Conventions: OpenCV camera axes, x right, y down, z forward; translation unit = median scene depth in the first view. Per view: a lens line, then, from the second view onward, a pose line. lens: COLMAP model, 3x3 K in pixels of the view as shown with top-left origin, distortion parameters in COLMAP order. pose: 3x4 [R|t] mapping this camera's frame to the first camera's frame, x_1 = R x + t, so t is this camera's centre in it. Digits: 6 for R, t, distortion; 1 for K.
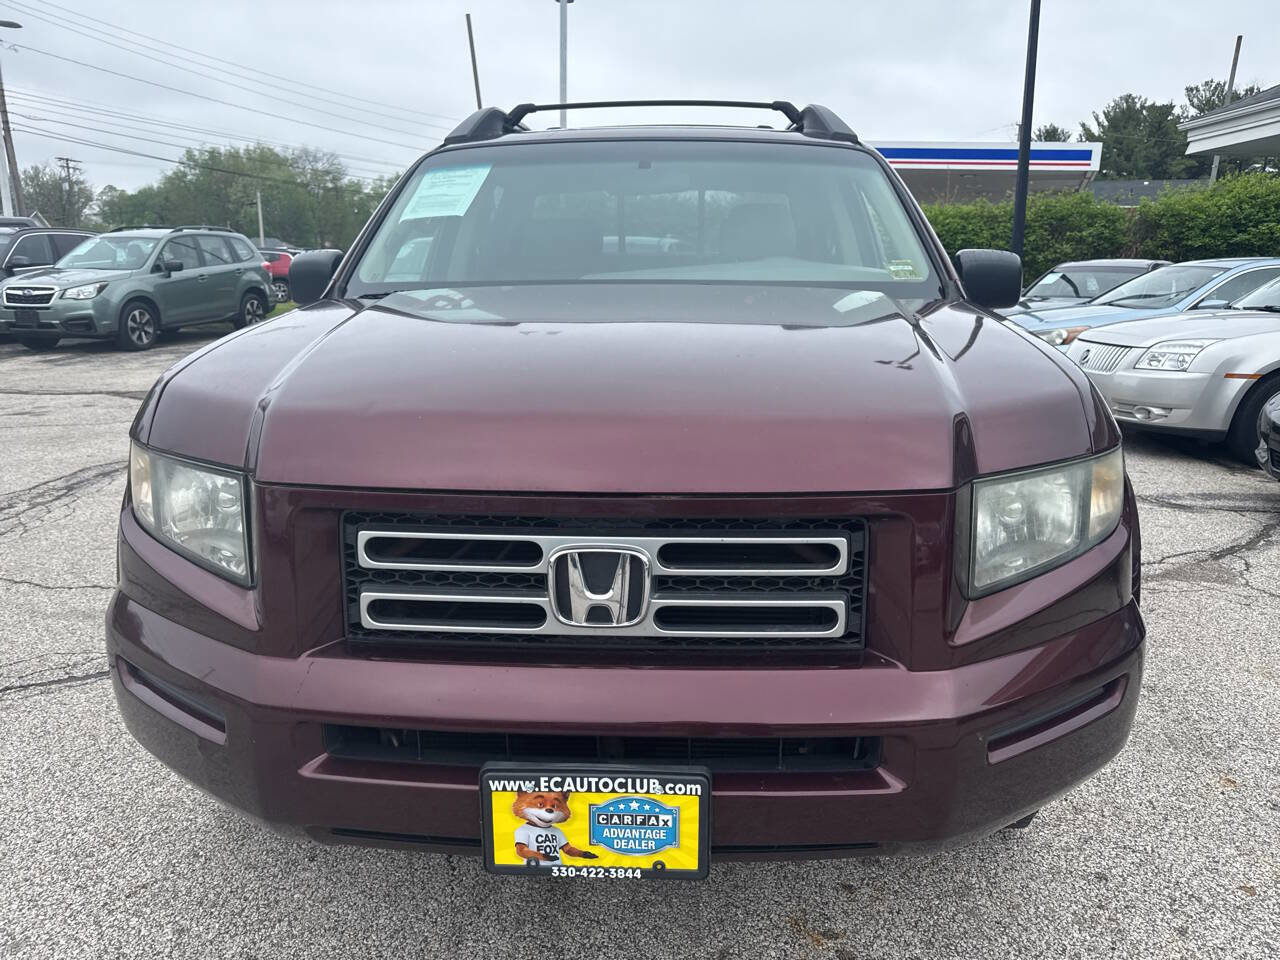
lens RADIAL K [[925.2, 0, 637.8], [0, 925.2, 488.9], [0, 0, 1]] dist [0.009407, -0.000999]
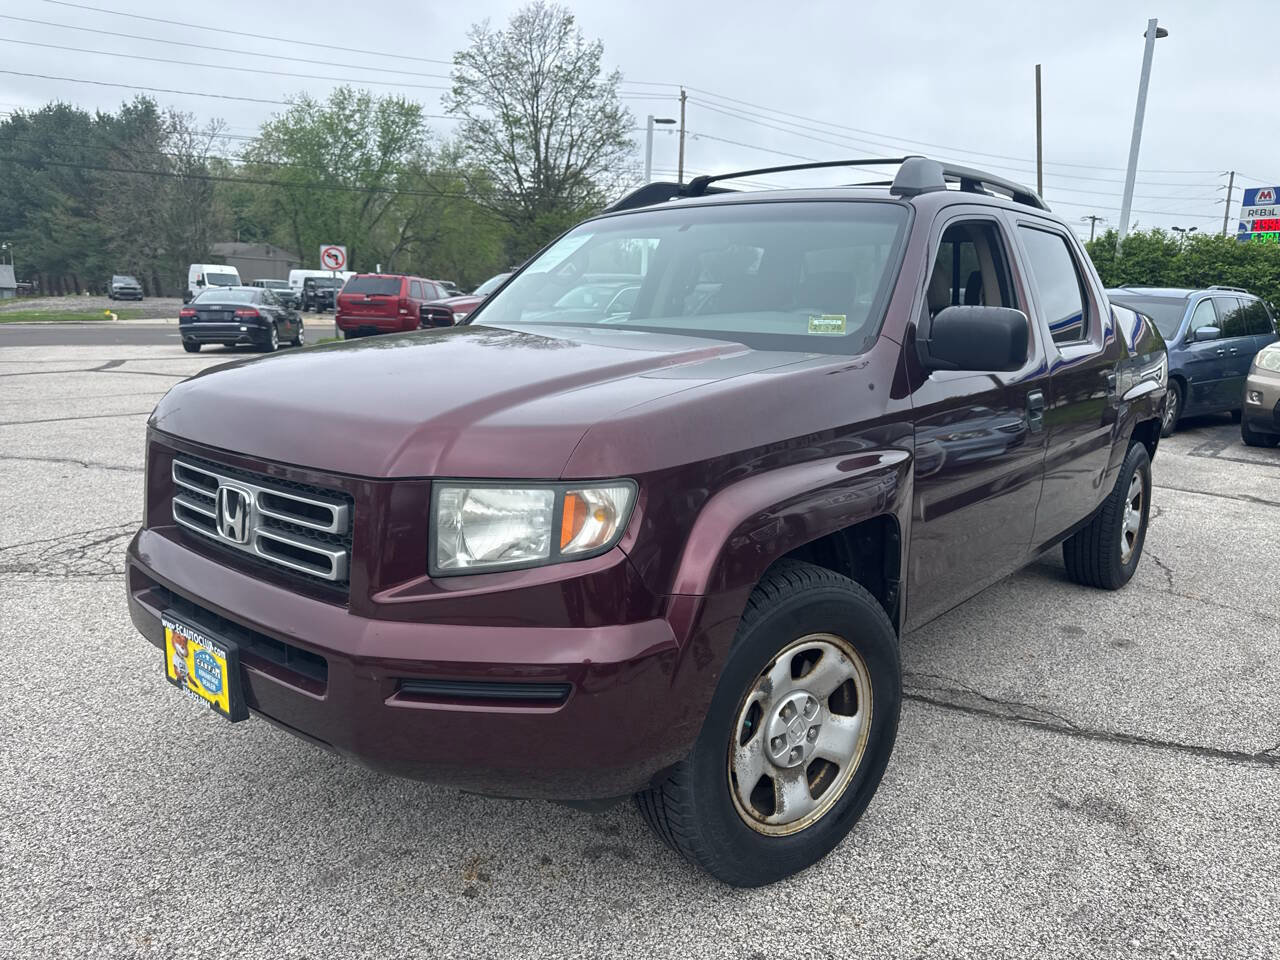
lens RADIAL K [[925.2, 0, 636.5], [0, 925.2, 472.2], [0, 0, 1]] dist [0.009407, -0.000999]
pose [[0.777870, 0.125896, -0.615686, 1.379597], [-0.169992, 0.985356, -0.013284, -0.051744], [0.604997, 0.114995, 0.787880, 0.191492]]
